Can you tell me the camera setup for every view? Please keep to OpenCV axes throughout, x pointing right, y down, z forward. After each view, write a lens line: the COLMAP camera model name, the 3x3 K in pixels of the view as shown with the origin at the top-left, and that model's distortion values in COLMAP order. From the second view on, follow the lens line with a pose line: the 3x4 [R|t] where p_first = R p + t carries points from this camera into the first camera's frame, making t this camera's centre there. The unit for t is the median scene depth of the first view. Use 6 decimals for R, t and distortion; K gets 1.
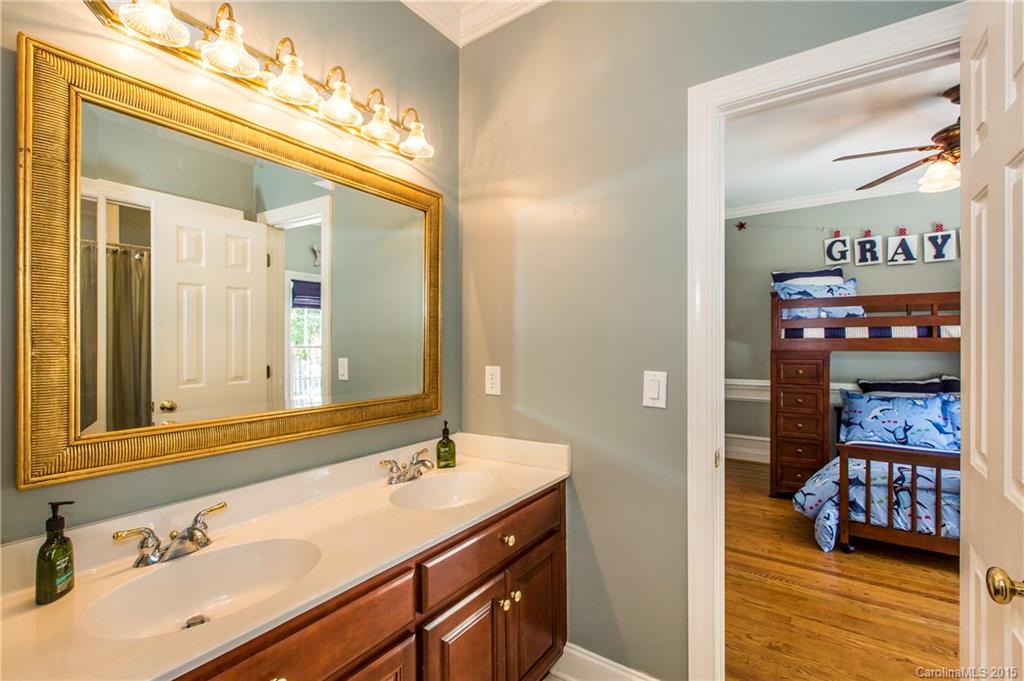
lens RADIAL K [[464.5, 0, 509.6], [0, 464.5, 340.5], [0, 0, 1]] dist [-0.002580, 0.000688]
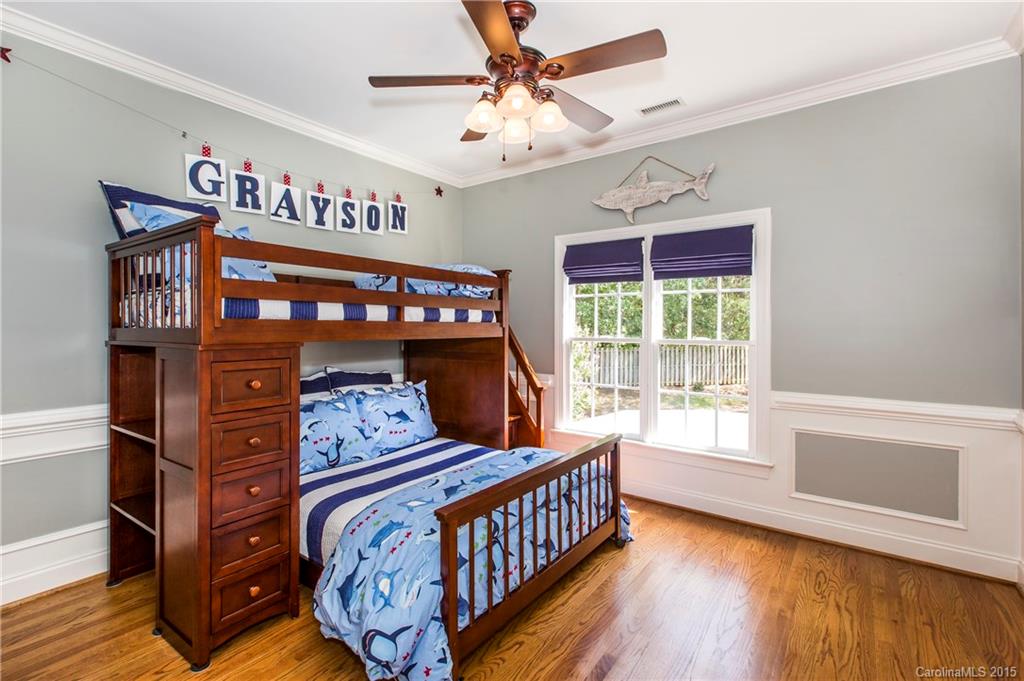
lens RADIAL K [[464.5, 0, 503.9], [0, 464.5, 327.5], [0, 0, 1]] dist [-0.002580, 0.000688]
pose [[0.024206, 0.002330, 0.999704, 0.112912], [-0.002916, 0.999993, -0.002260, 0.004919], [-0.999703, -0.002860, 0.024213, 0.653622]]
